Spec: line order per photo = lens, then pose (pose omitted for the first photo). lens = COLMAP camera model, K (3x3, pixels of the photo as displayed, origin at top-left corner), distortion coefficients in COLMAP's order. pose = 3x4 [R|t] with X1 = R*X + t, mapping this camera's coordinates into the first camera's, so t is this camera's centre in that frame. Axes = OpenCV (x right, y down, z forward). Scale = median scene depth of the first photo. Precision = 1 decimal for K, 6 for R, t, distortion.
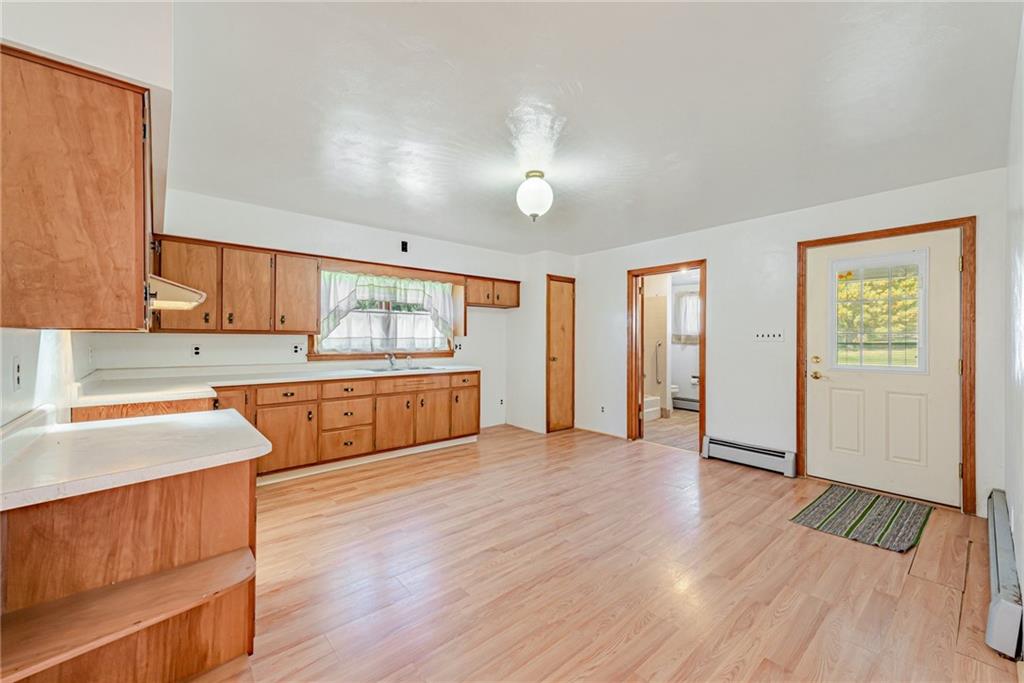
lens RADIAL K [[406.3, 0, 510.7], [0, 406.3, 339.2], [0, 0, 1]] dist [0.014685, -0.001575]
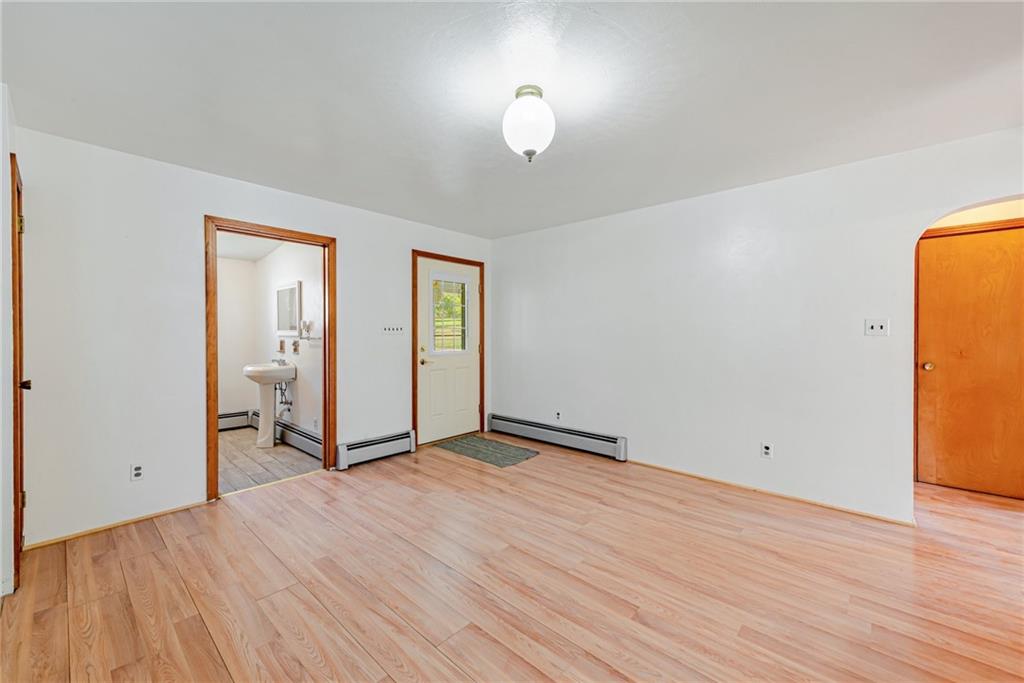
lens RADIAL K [[406.3, 0, 511.4], [0, 406.3, 337.7], [0, 0, 1]] dist [0.014685, -0.001575]
pose [[-0.131374, -0.013648, 0.991239, -0.556986], [0.000228, 0.999905, 0.013797, -0.000723], [-0.991333, 0.002038, -0.131359, 0.996456]]
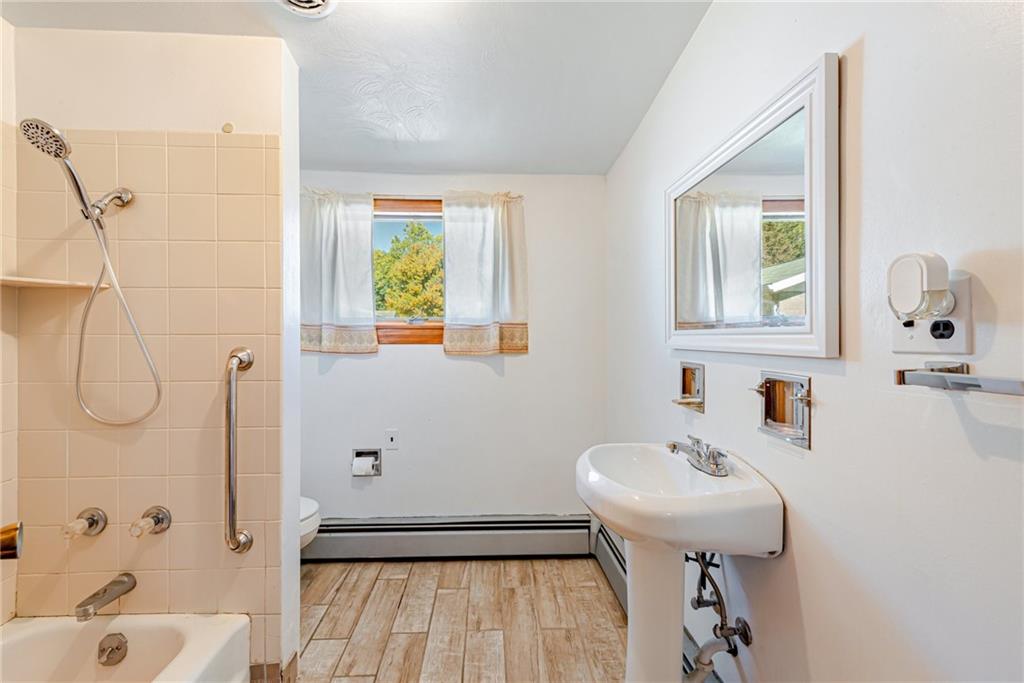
lens RADIAL K [[406.3, 0, 504.7], [0, 406.3, 336.9], [0, 0, 1]] dist [0.014685, -0.001575]
pose [[0.598605, -0.004316, 0.801032, 0.551236], [0.004411, 0.999988, 0.002092, -0.001651], [-0.801032, 0.002281, 0.598617, 1.522548]]
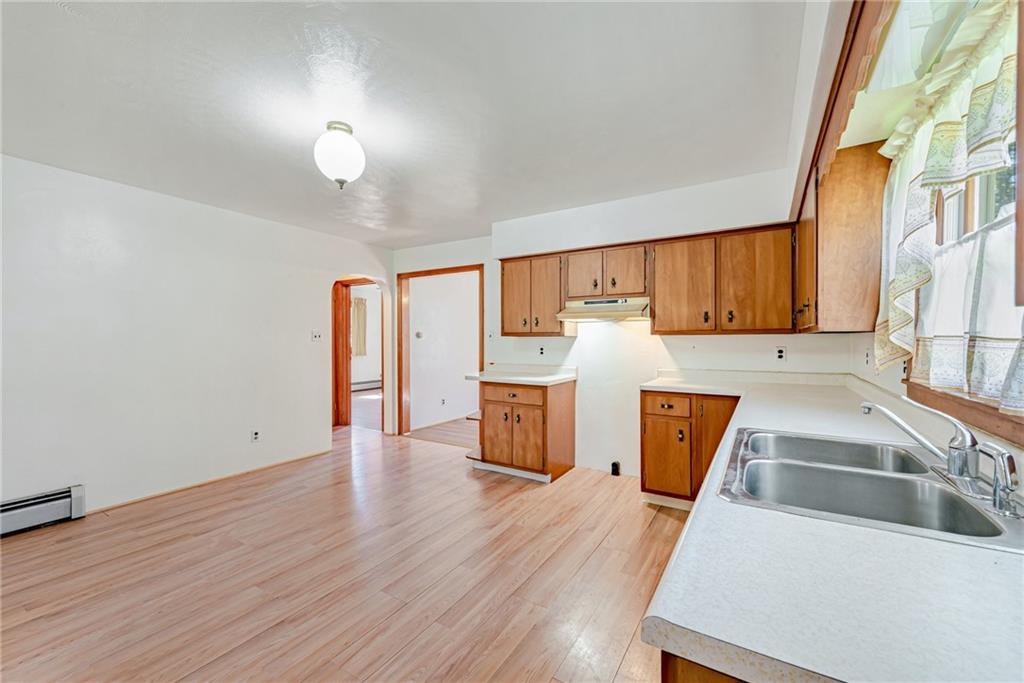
lens RADIAL K [[406.3, 0, 511.5], [0, 406.3, 343.8], [0, 0, 1]] dist [0.014685, -0.001575]
pose [[-0.952825, 0.002038, -0.303512, -0.015076], [-0.001604, 0.999930, 0.011752, -0.002245], [0.303515, 0.011684, -0.952755, 1.637126]]
